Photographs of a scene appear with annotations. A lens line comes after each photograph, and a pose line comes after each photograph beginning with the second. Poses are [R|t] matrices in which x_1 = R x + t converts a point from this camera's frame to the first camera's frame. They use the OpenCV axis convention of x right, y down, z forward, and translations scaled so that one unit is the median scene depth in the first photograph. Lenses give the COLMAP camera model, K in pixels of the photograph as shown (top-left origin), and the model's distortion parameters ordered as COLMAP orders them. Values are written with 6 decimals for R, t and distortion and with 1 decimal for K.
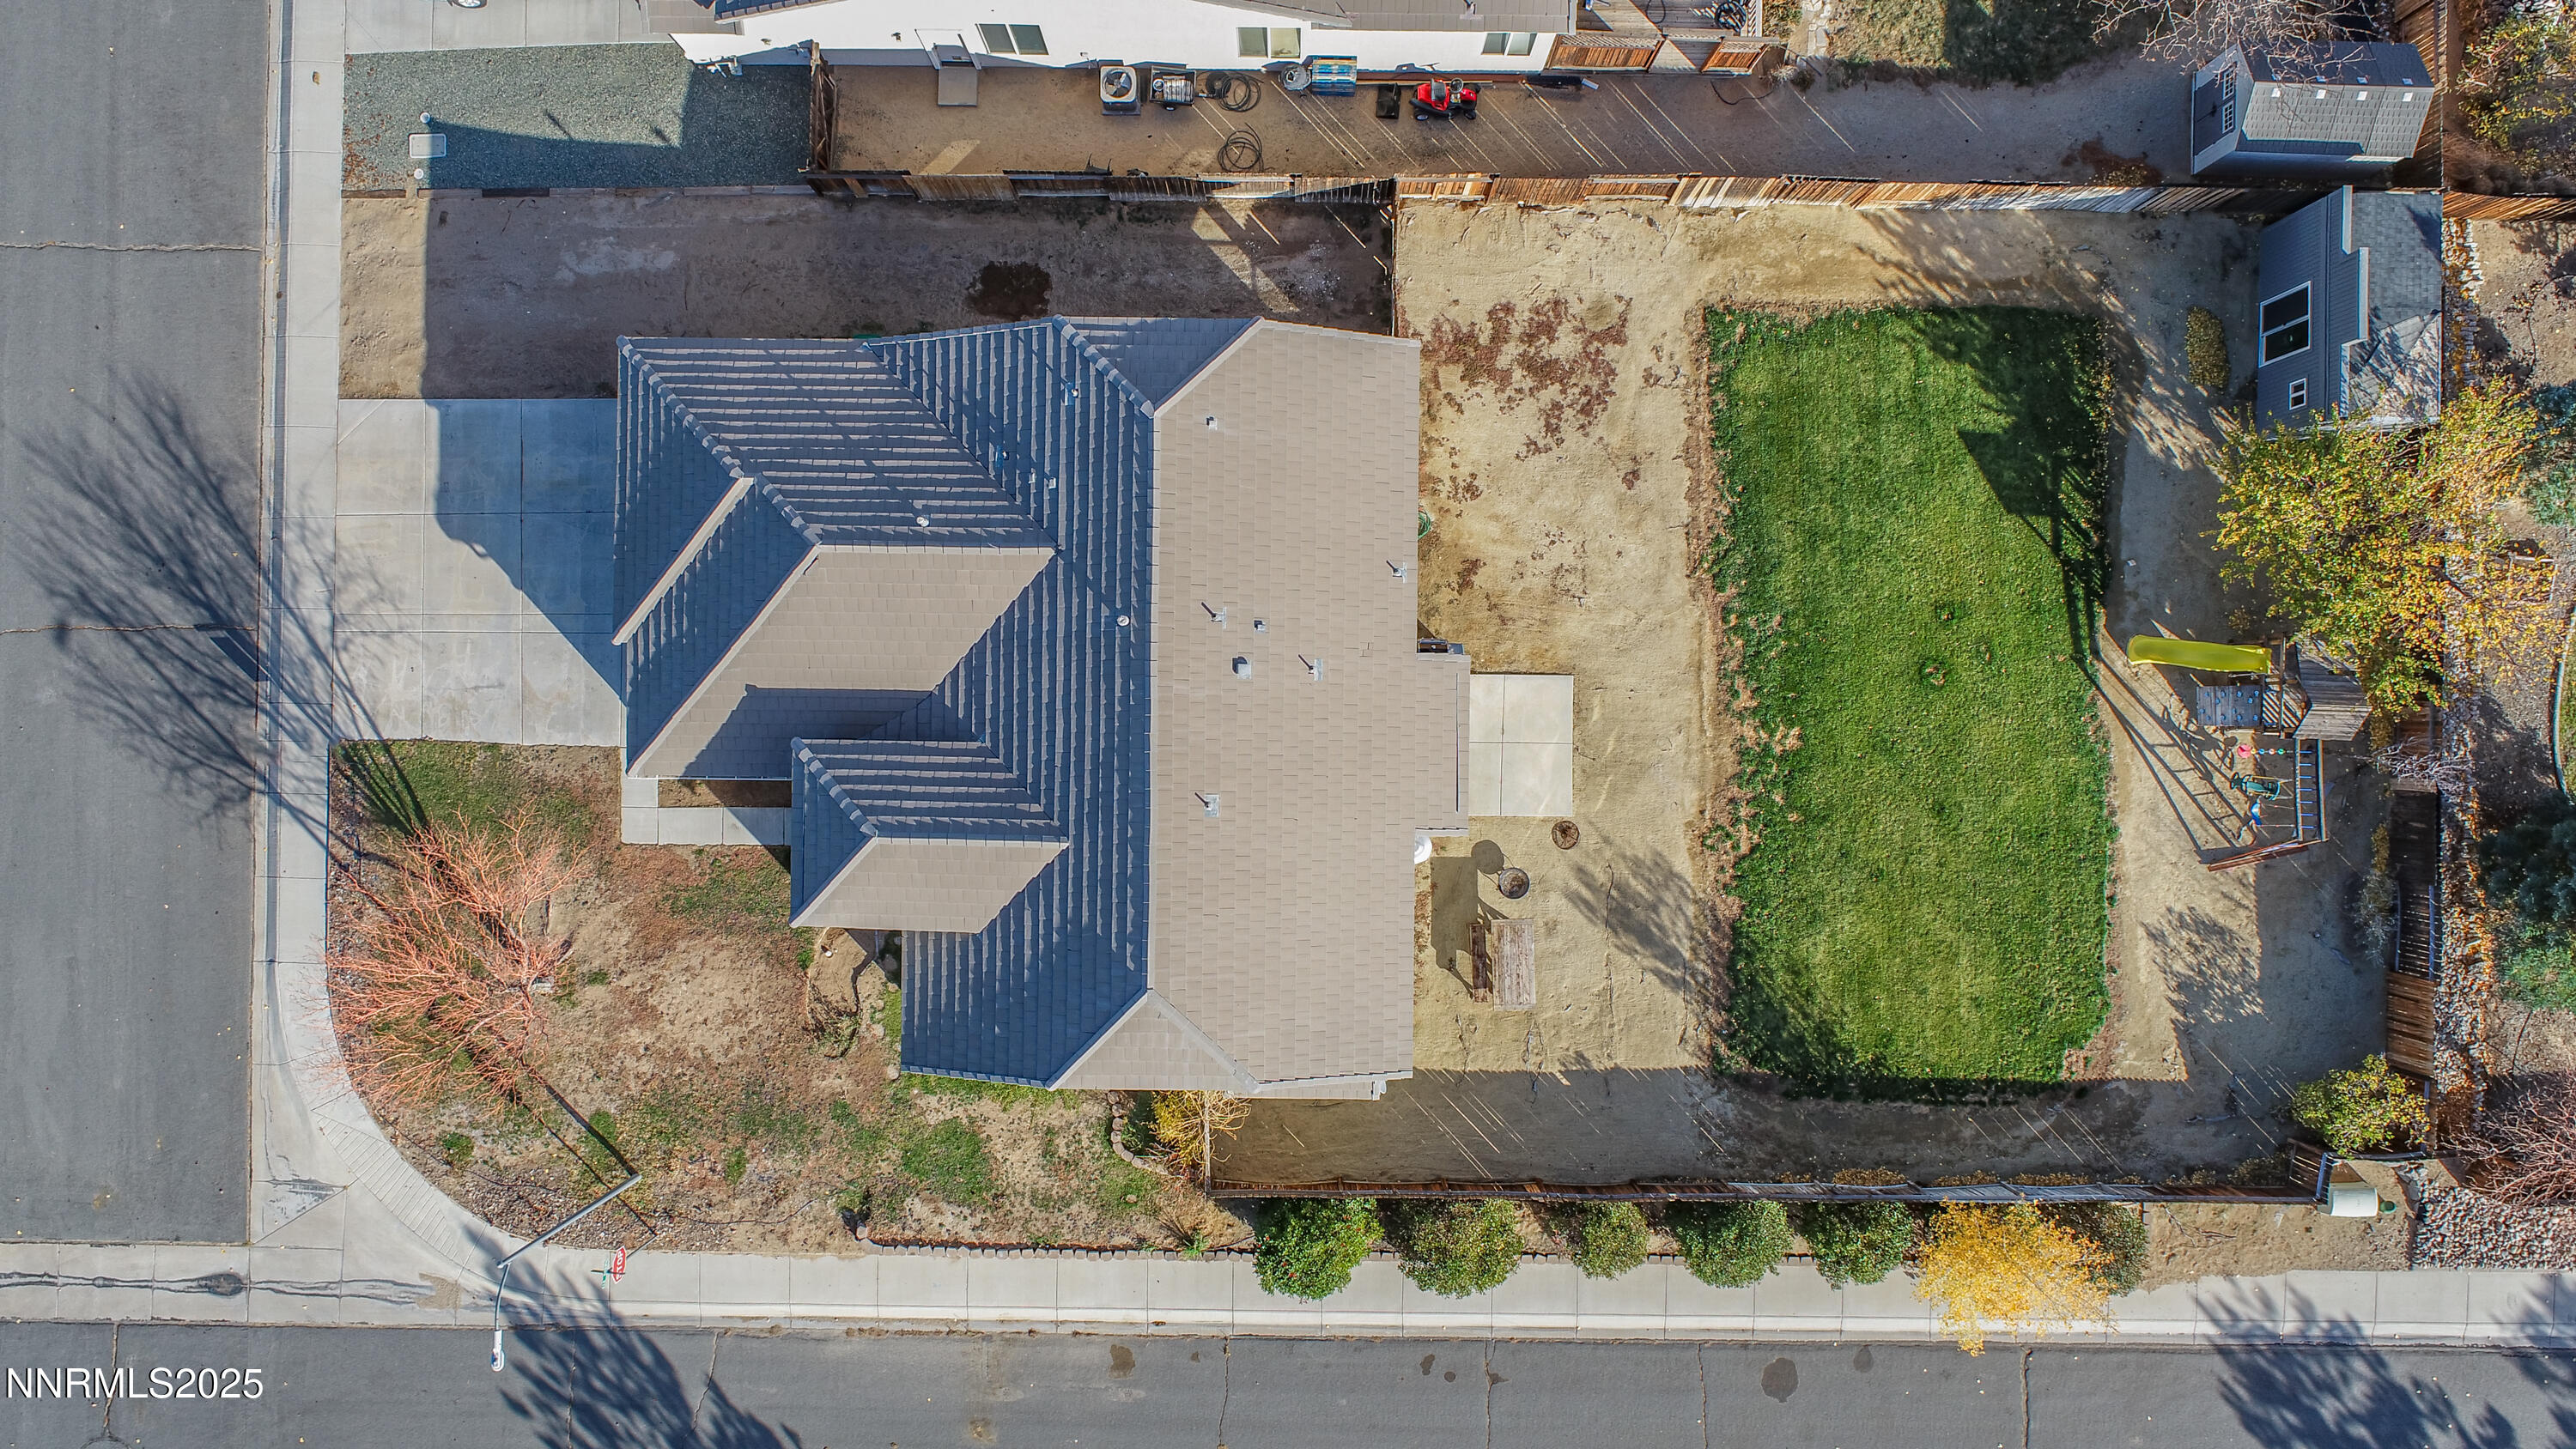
lens RADIAL K [[1766.9, 0, 1304.9], [0, 1766.9, 704.0], [0, 0, 1]] dist [-0.009048, 0.006810]
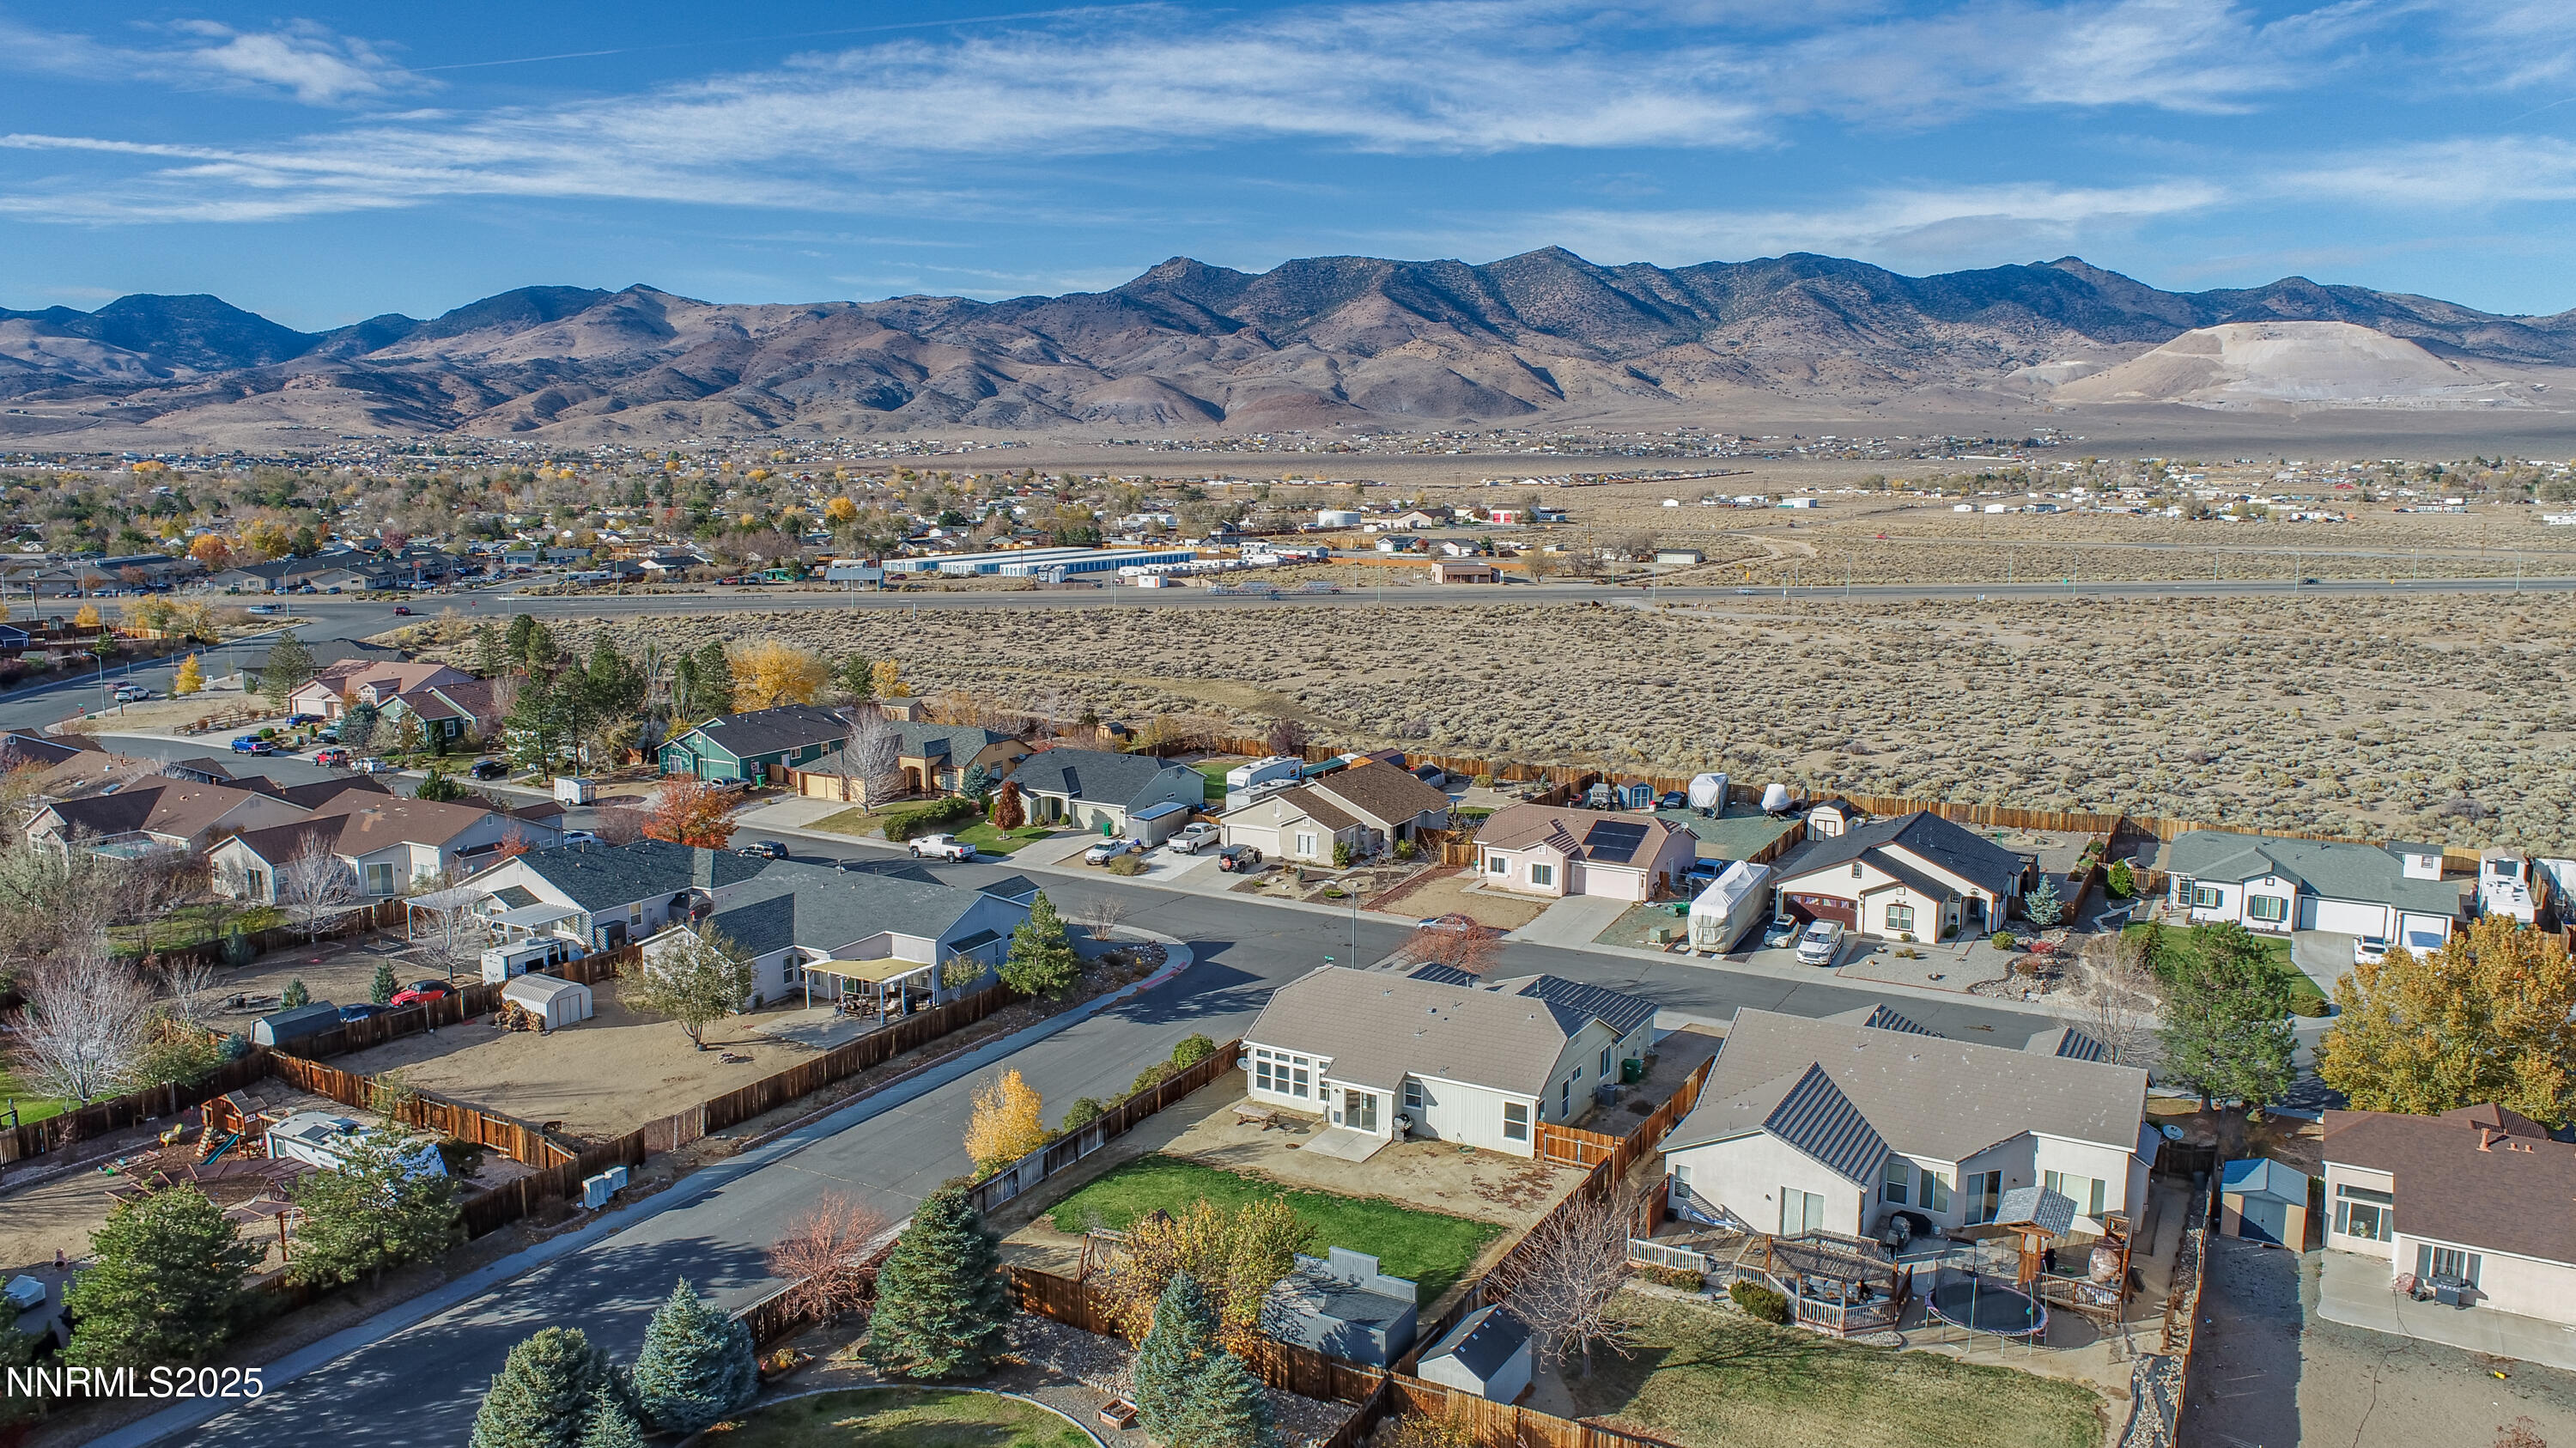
lens RADIAL K [[1795.6, 0, 1287.5], [0, 1795.6, 625.2], [0, 0, 1]] dist [-0.012787, -0.001045]
pose [[-0.489094, 0.088588, -0.867721, 1.851933], [-0.871781, -0.017693, 0.489576, -0.902080], [0.028018, 0.995911, 0.085883, 0.227654]]
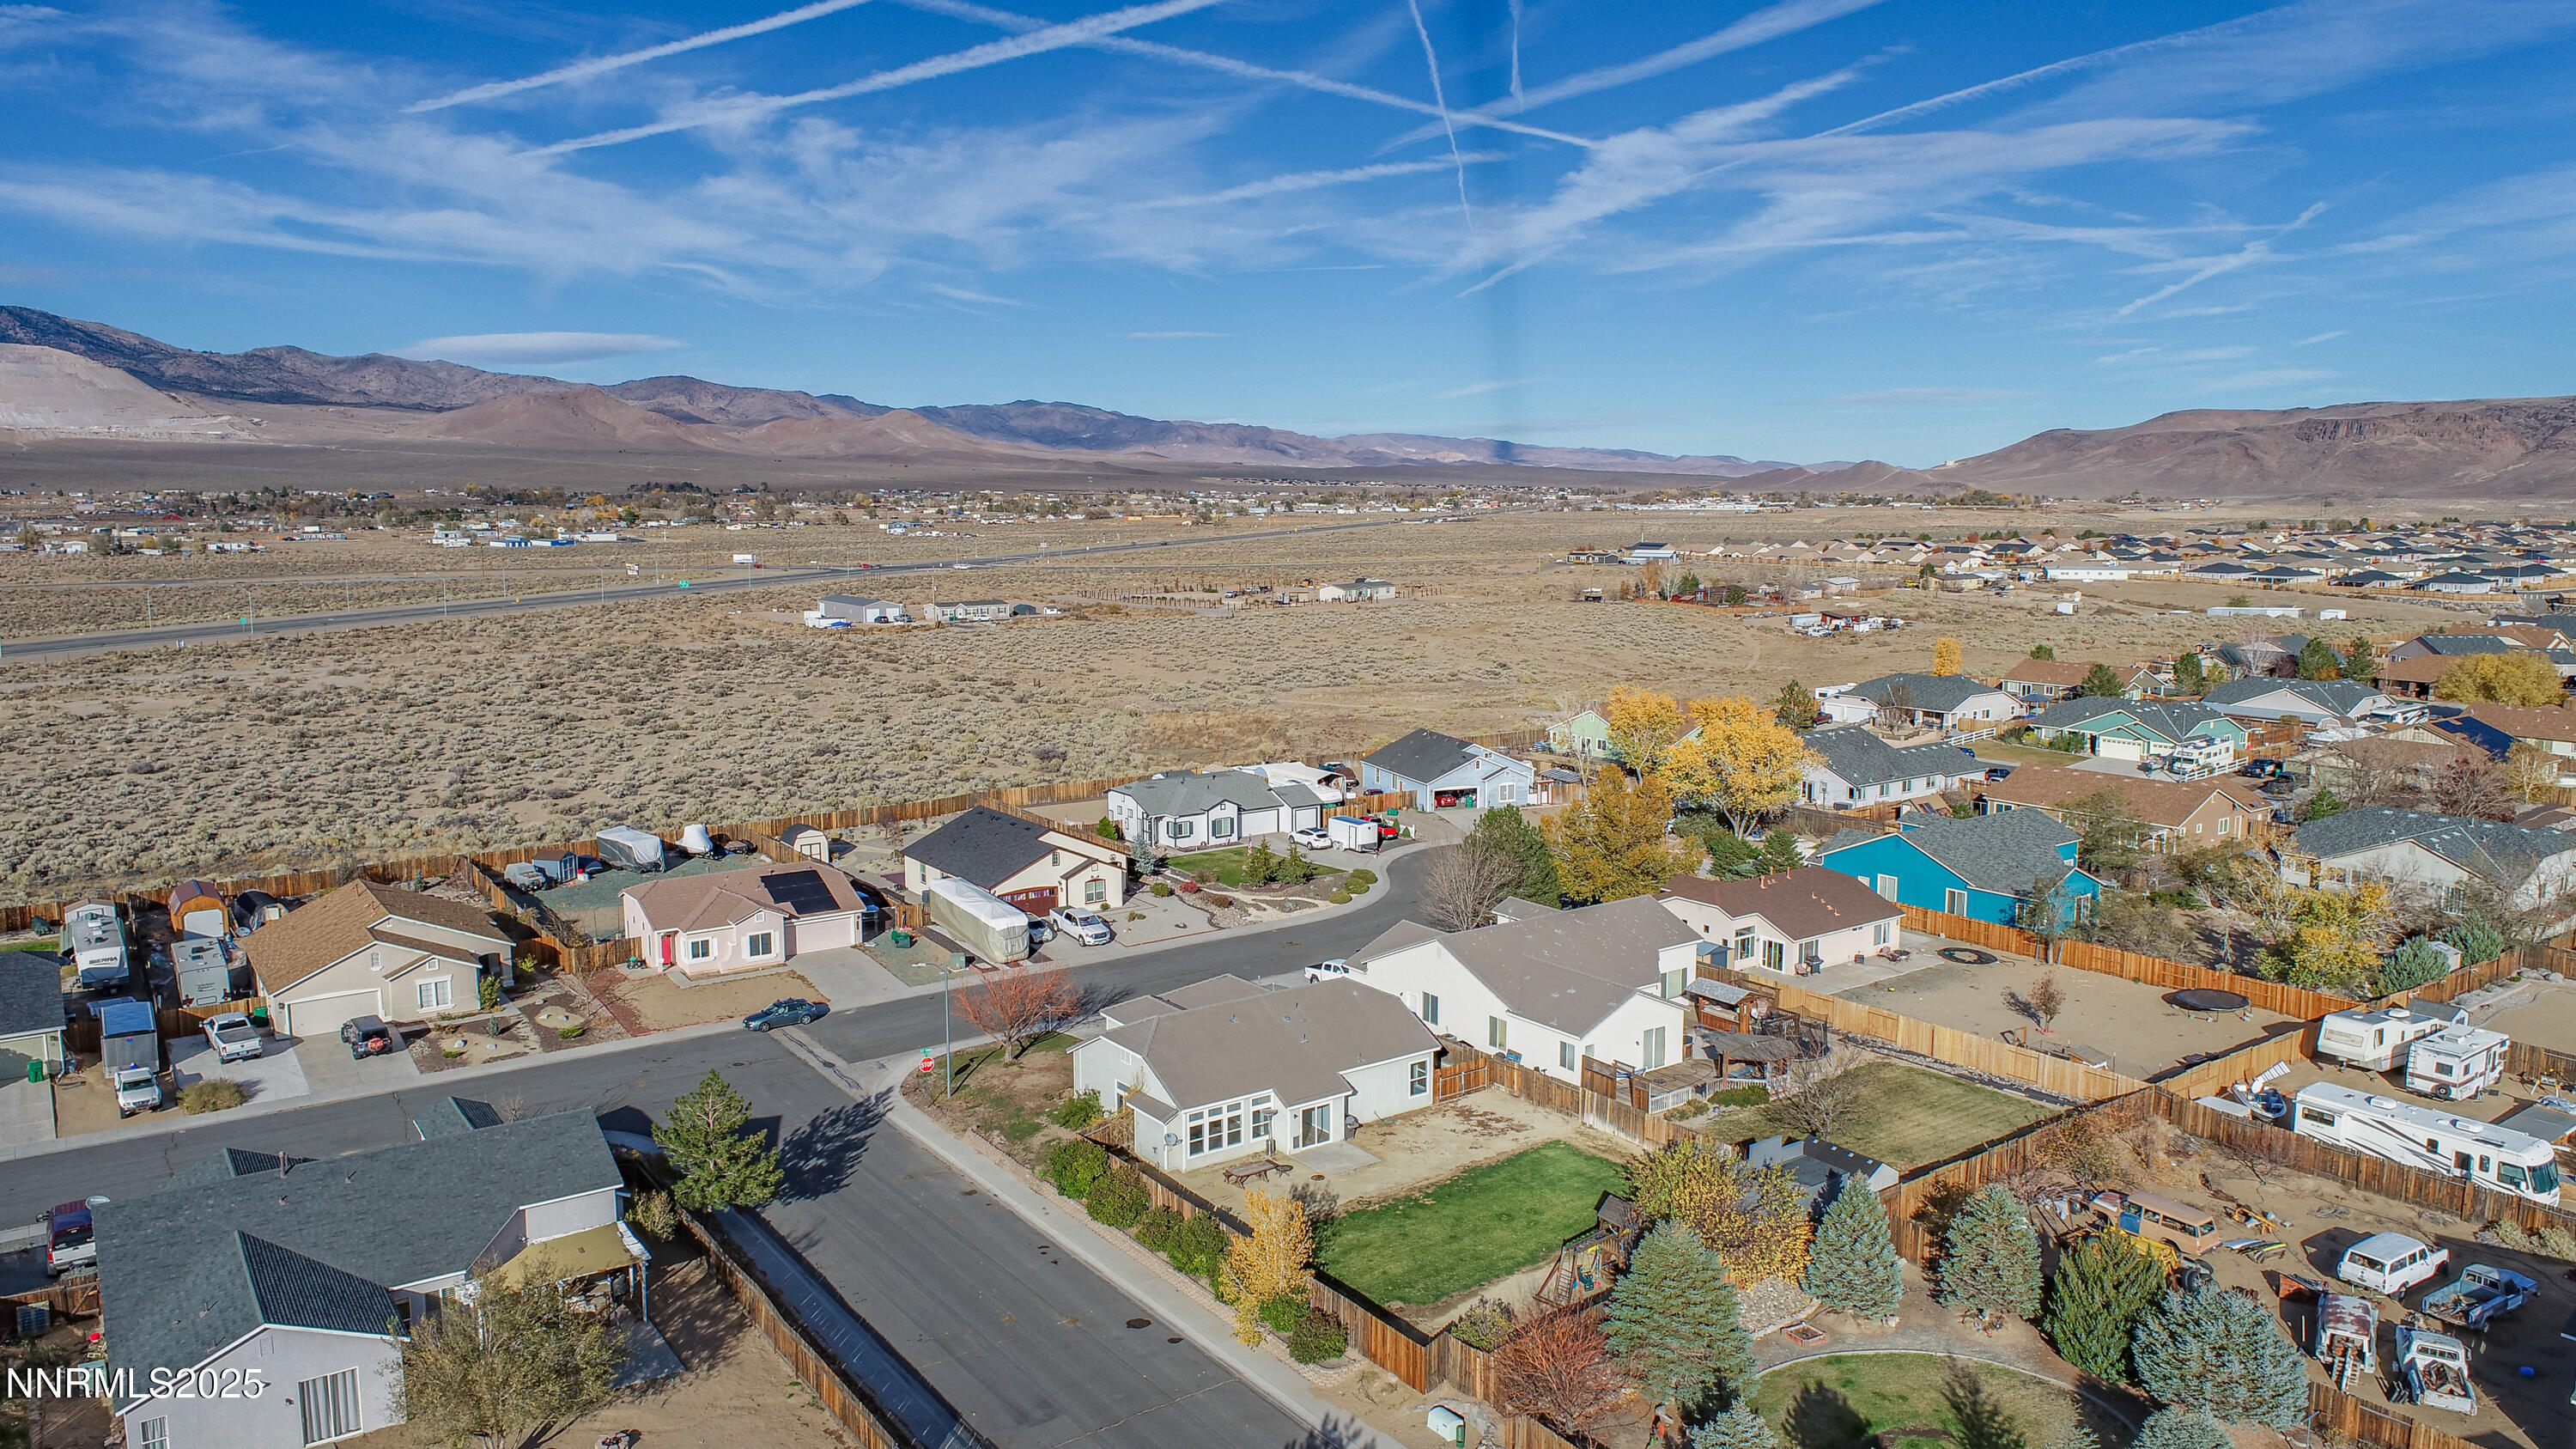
lens RADIAL K [[1767.4, 0, 1304.9], [0, 1767.4, 704.0], [0, 0, 1]] dist [-0.009048, 0.006810]
pose [[0.604355, 0.103514, -0.789962, 1.641148], [-0.796456, 0.103778, -0.595725, 1.204245], [0.020315, 0.989199, 0.145164, 0.177311]]
